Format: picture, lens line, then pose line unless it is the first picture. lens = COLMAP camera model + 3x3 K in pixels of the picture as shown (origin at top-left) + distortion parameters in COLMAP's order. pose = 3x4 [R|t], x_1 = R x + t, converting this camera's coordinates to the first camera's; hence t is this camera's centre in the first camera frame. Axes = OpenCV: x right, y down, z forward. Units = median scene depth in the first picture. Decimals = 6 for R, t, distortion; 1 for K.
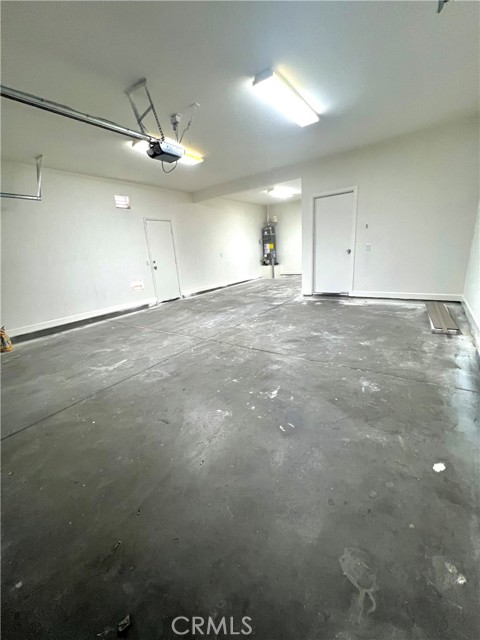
lens RADIAL K [[255.6, 0, 241.8], [0, 255.6, 319.9], [0, 0, 1]] dist [-0.001674, 0.000384]
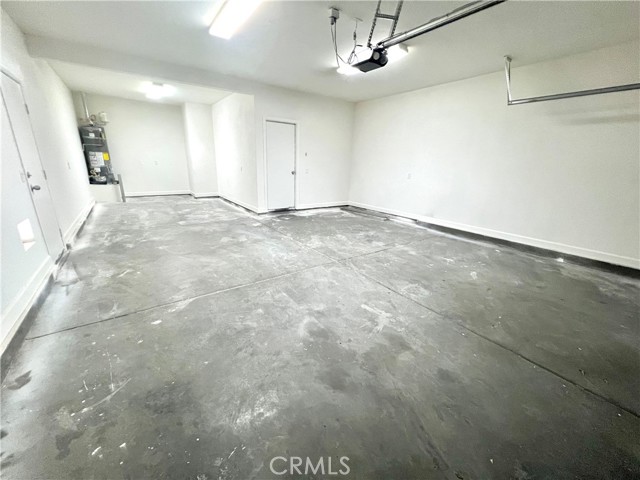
lens RADIAL K [[255.6, 0, 318.9], [0, 255.6, 239.4], [0, 0, 1]] dist [-0.001674, 0.000384]
pose [[0.320152, -0.195754, 0.926921, -1.027828], [0.198136, 0.970617, 0.136547, -0.145850], [-0.926415, 0.139941, 0.349531, 0.727569]]
